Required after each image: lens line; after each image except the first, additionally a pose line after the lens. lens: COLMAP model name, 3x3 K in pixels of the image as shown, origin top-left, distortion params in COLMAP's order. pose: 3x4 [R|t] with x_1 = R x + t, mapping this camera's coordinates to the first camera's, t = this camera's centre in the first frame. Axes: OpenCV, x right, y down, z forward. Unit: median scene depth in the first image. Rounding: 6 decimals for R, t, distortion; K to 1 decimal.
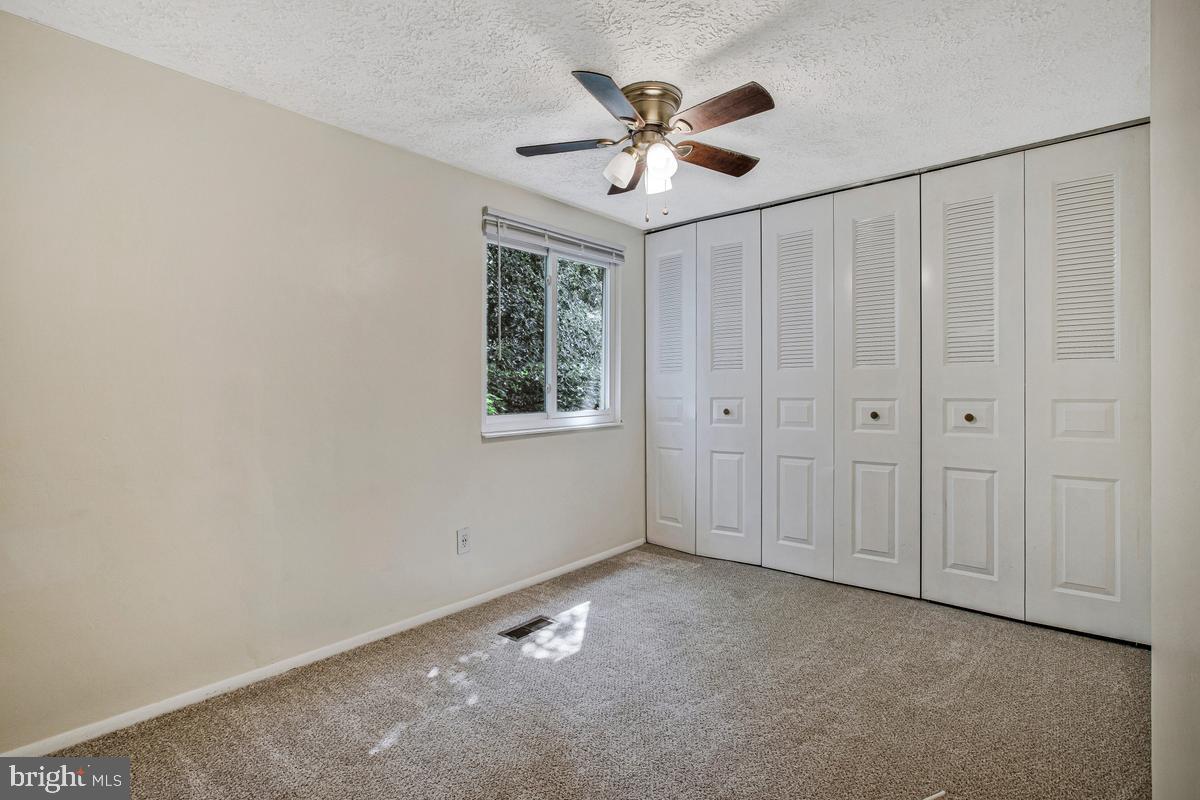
lens RADIAL K [[573.7, 0, 601.1], [0, 573.7, 383.5], [0, 0, 1]] dist [-0.002919, 0.000197]
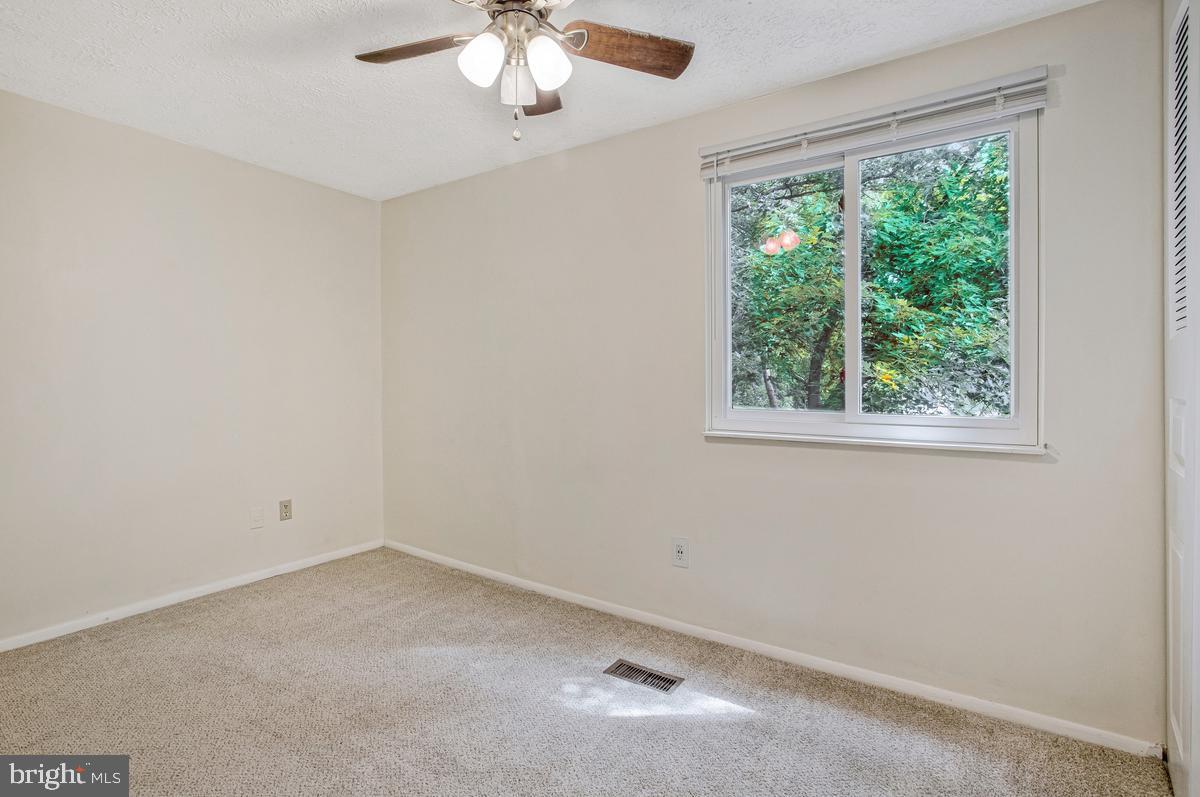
lens RADIAL K [[608.5, 0, 614.3], [0, 608.5, 383.0], [0, 0, 1]] dist [-0.029019, 0.024385]
pose [[0.095681, 0.001778, -0.995410, 0.584800], [-0.005213, 0.999986, 0.001285, 0.019301], [0.995398, 0.005066, 0.095689, 0.733541]]
